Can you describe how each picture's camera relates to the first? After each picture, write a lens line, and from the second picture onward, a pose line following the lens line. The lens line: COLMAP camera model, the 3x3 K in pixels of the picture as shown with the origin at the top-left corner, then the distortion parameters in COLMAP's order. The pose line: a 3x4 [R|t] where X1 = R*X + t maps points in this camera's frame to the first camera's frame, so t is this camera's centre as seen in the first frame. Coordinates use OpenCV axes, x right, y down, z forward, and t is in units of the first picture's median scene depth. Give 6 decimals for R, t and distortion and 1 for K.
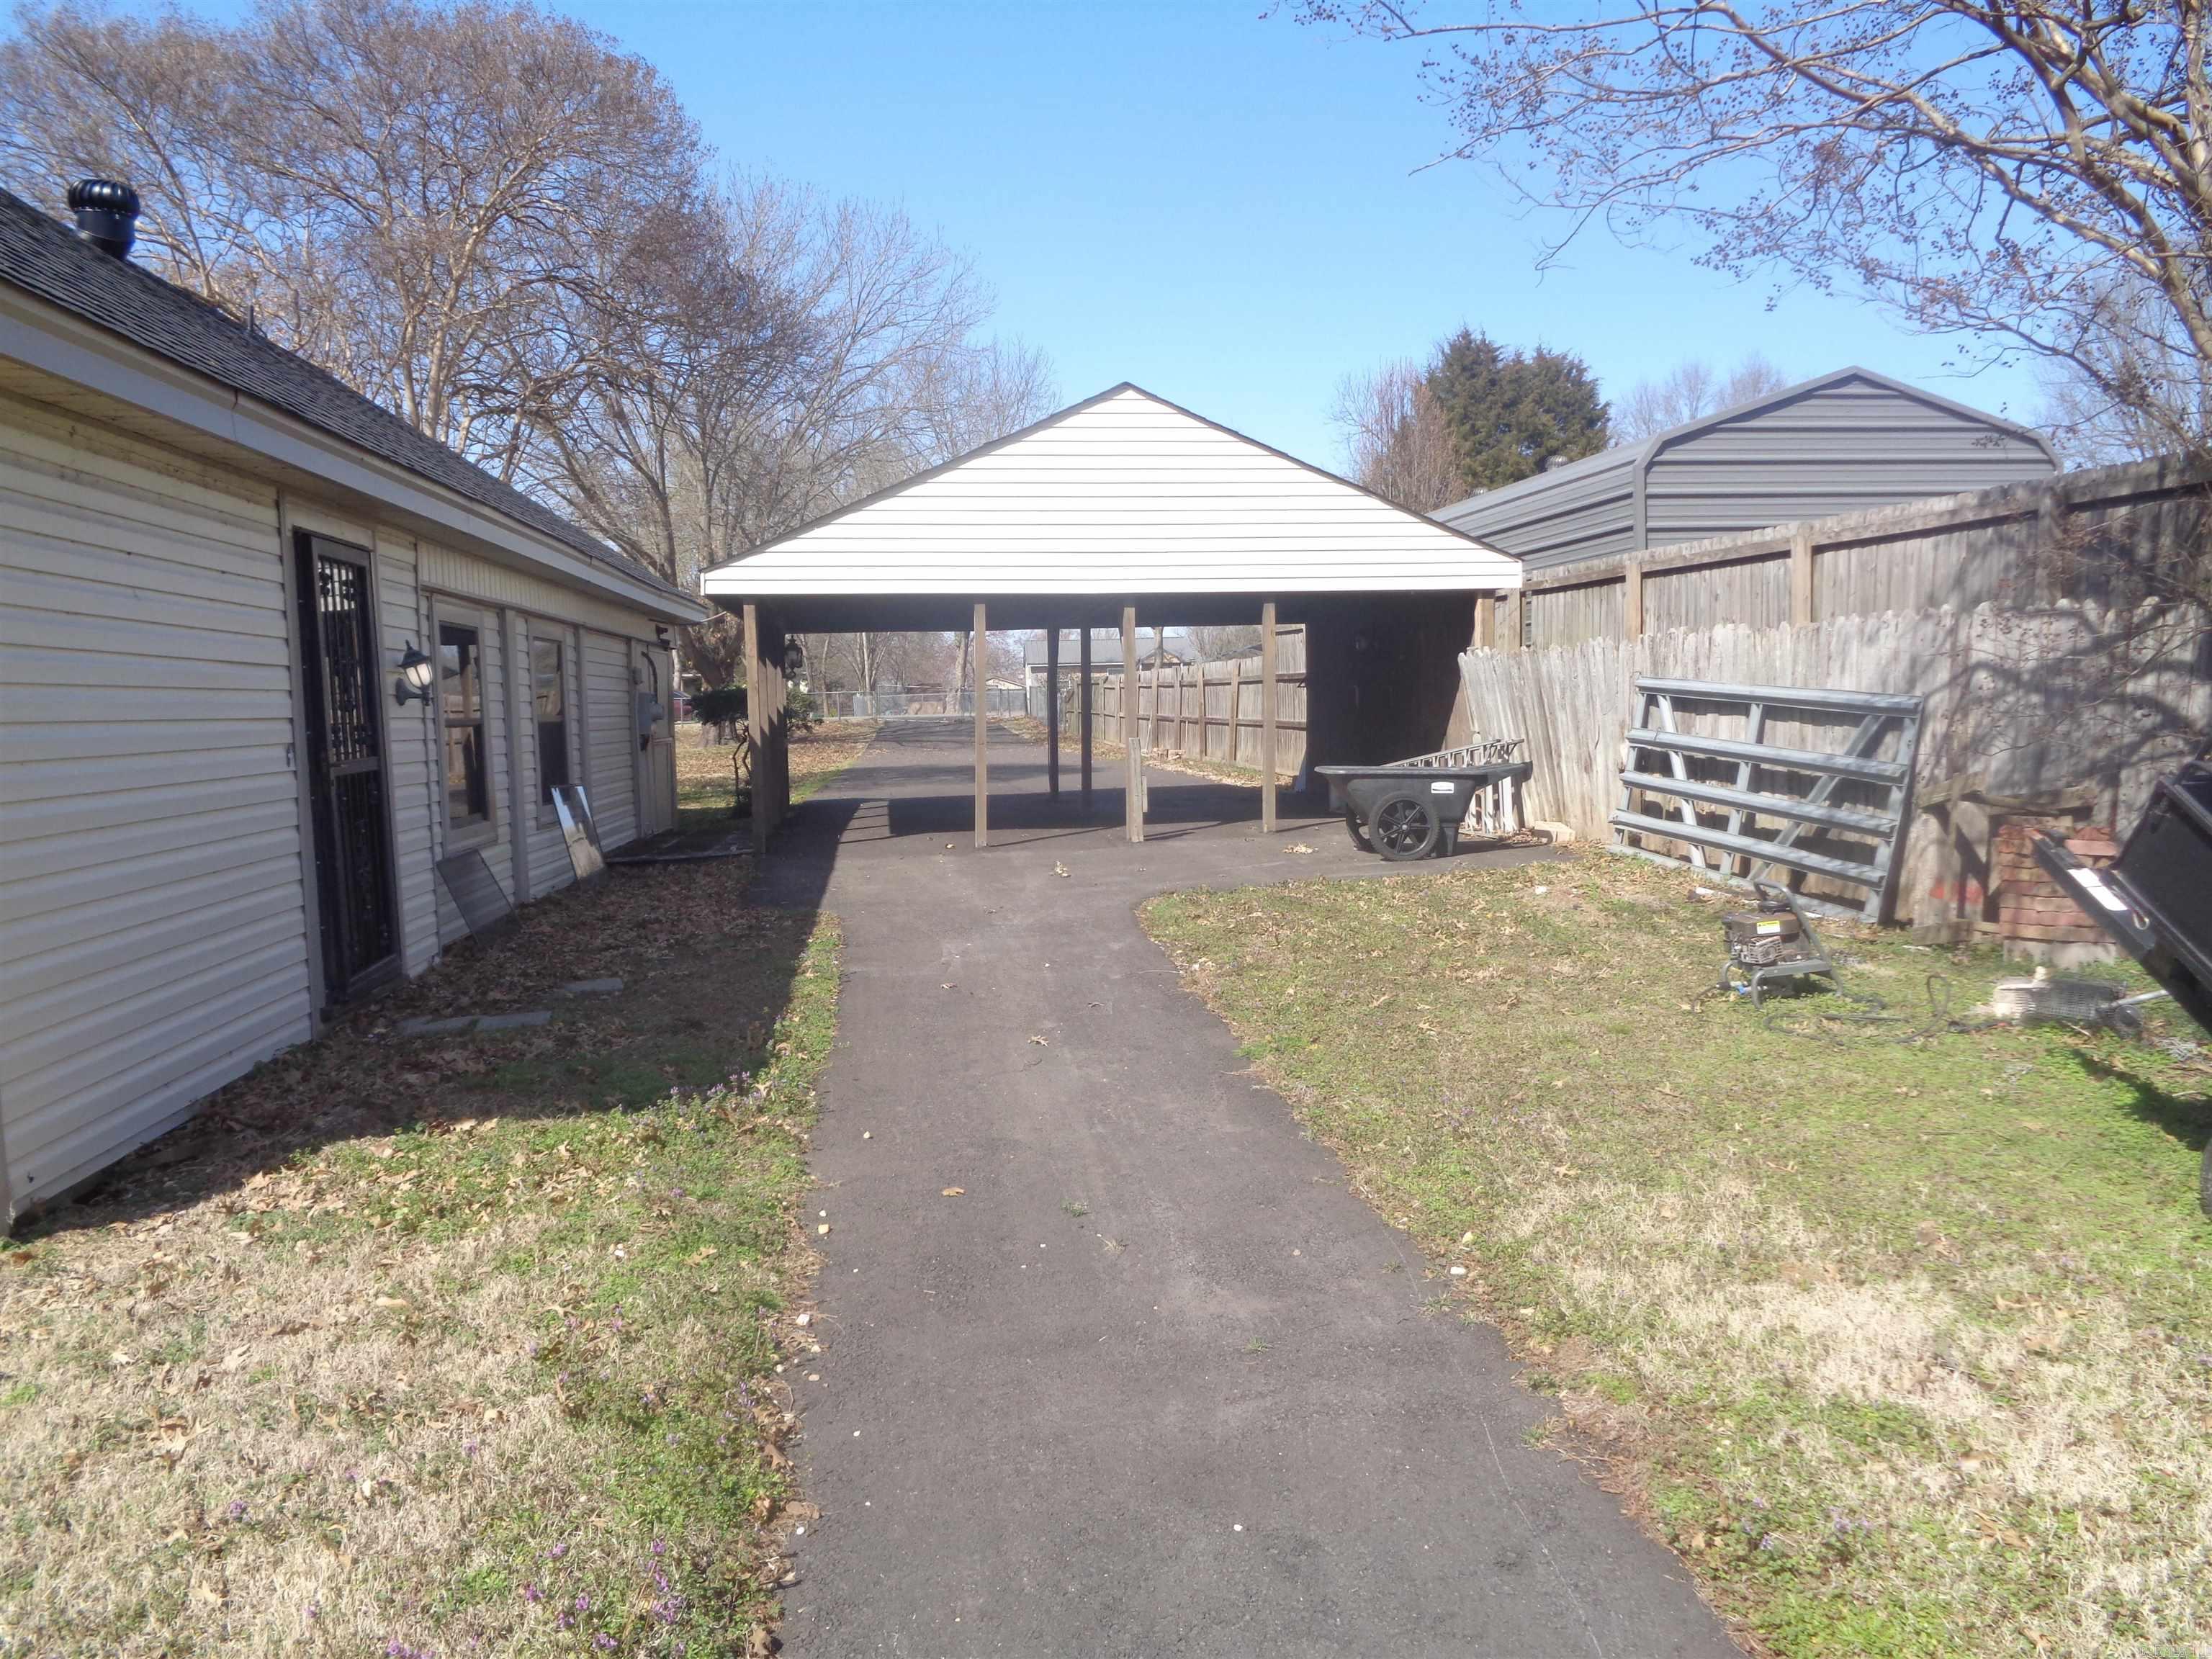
lens RADIAL K [[1661.7, 0, 1088.1], [0, 1661.7, 827.8], [0, 0, 1]] dist [-0.000073, 0.001698]
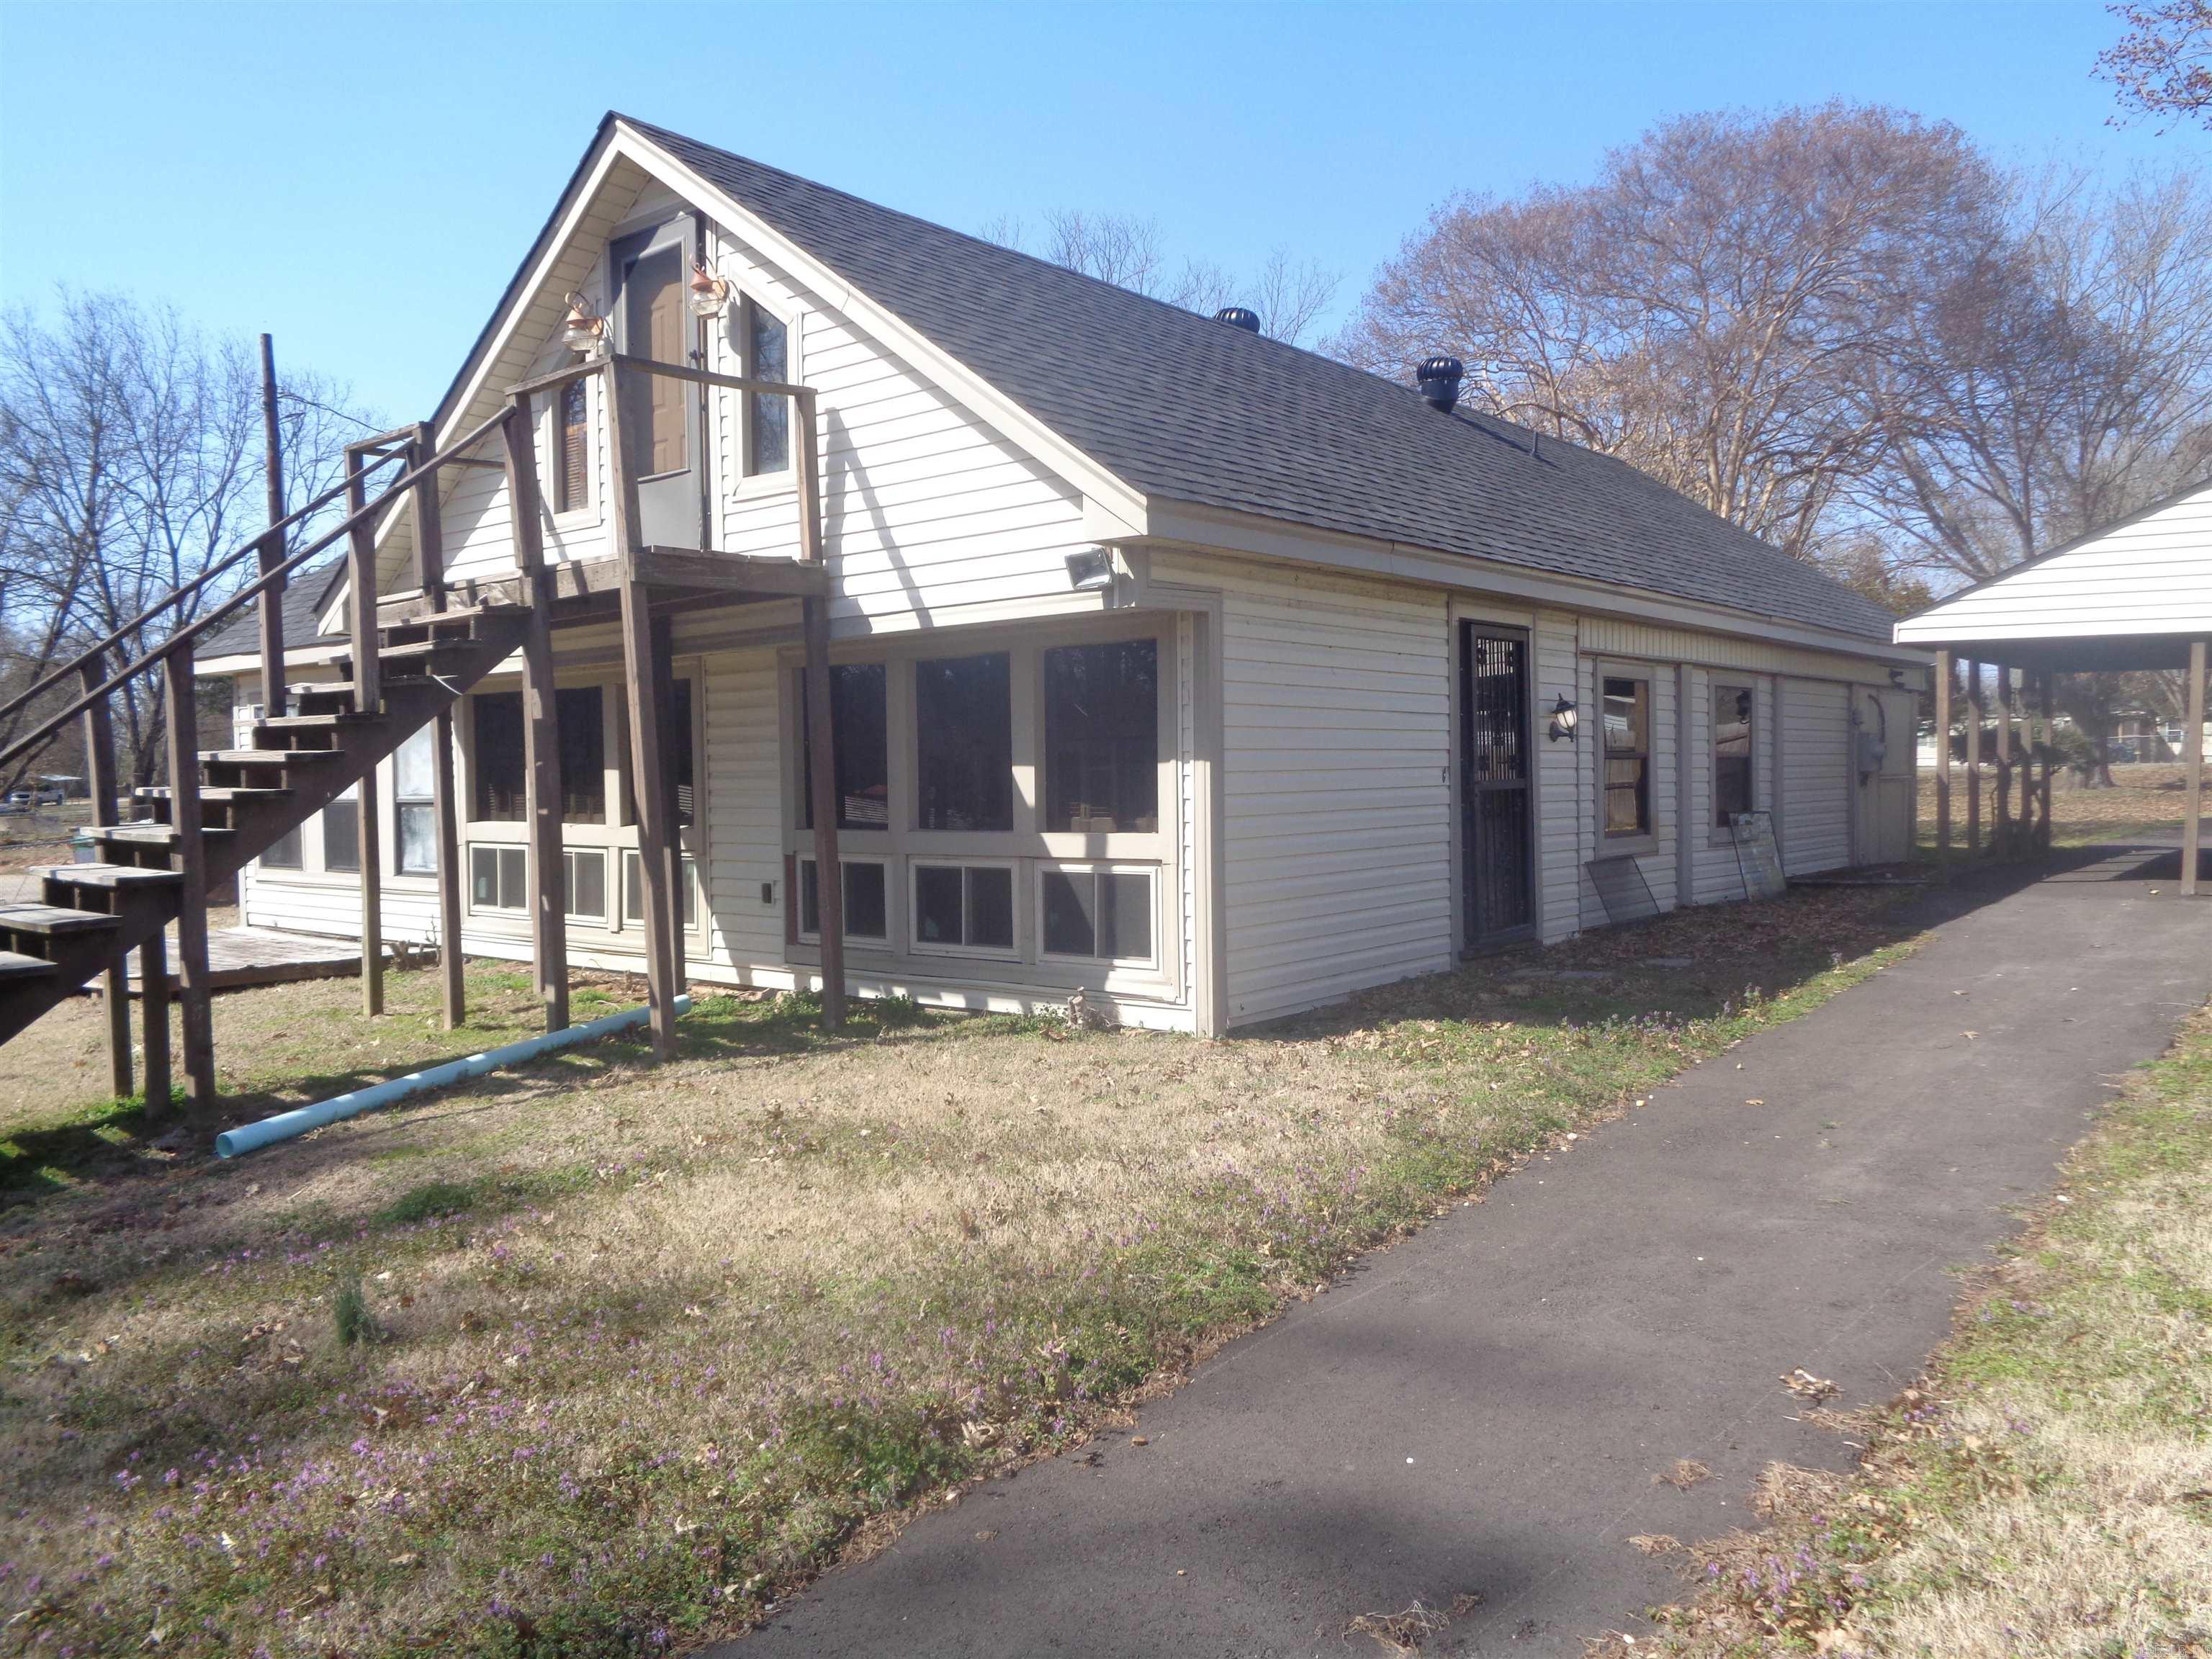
lens RADIAL K [[1661.7, 0, 1104.7], [0, 1661.7, 815.6], [0, 0, 1]] dist [-0.000073, 0.001698]
pose [[0.700709, 0.041912, -0.712215, 0.281771], [-0.063130, 0.998000, -0.003381, 0.013103], [0.710649, 0.047331, 0.701953, -0.191676]]
